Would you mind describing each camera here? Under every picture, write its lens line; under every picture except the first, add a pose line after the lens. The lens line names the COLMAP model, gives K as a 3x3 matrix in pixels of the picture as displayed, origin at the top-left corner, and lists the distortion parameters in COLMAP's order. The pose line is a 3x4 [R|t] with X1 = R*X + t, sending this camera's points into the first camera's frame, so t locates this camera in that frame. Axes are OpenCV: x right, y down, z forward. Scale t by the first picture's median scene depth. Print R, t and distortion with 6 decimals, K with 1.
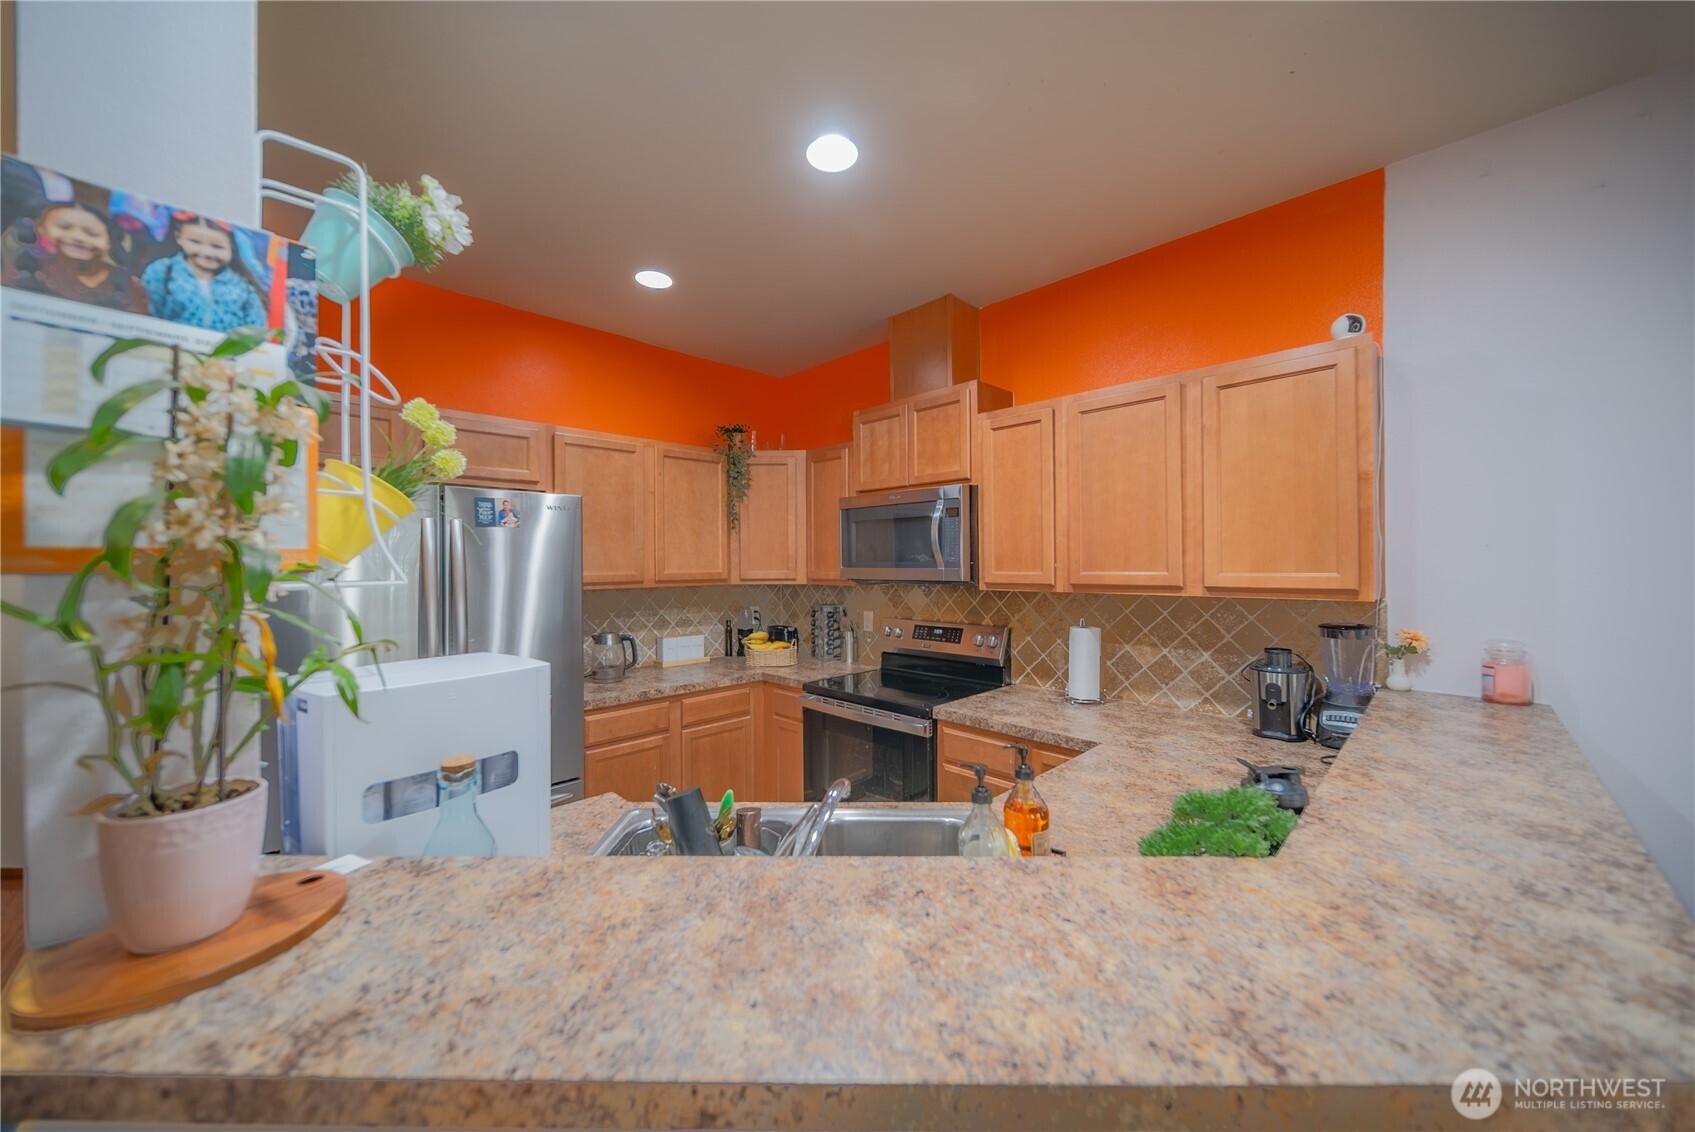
lens RADIAL K [[601.7, 0, 844.9], [0, 601.7, 561.5], [0, 0, 1]] dist [0.001099, 0.000024]
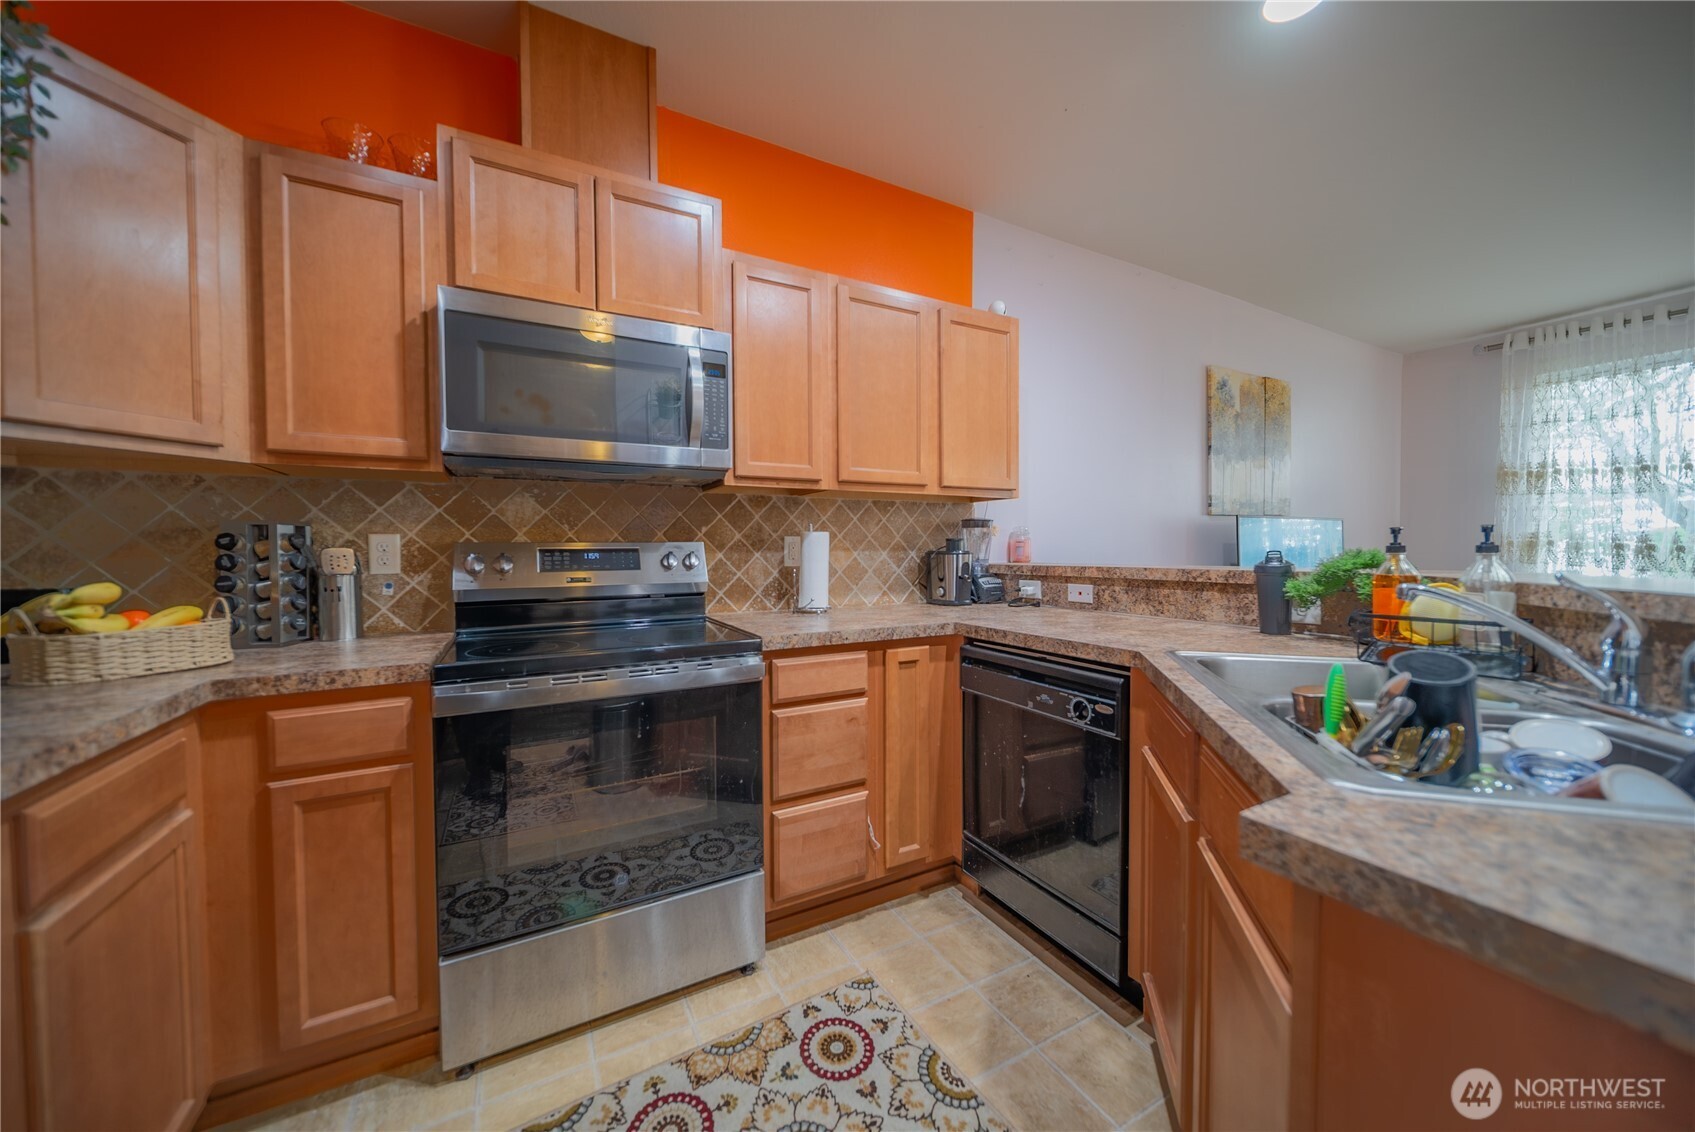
lens RADIAL K [[601.7, 0, 847.7], [0, 601.7, 567.9], [0, 0, 1]] dist [0.001099, 0.000024]
pose [[0.283564, -0.027355, 0.958563, -0.507342], [0.002487, 0.999611, 0.027790, 0.145836], [-0.958950, -0.005496, 0.283522, 0.720292]]
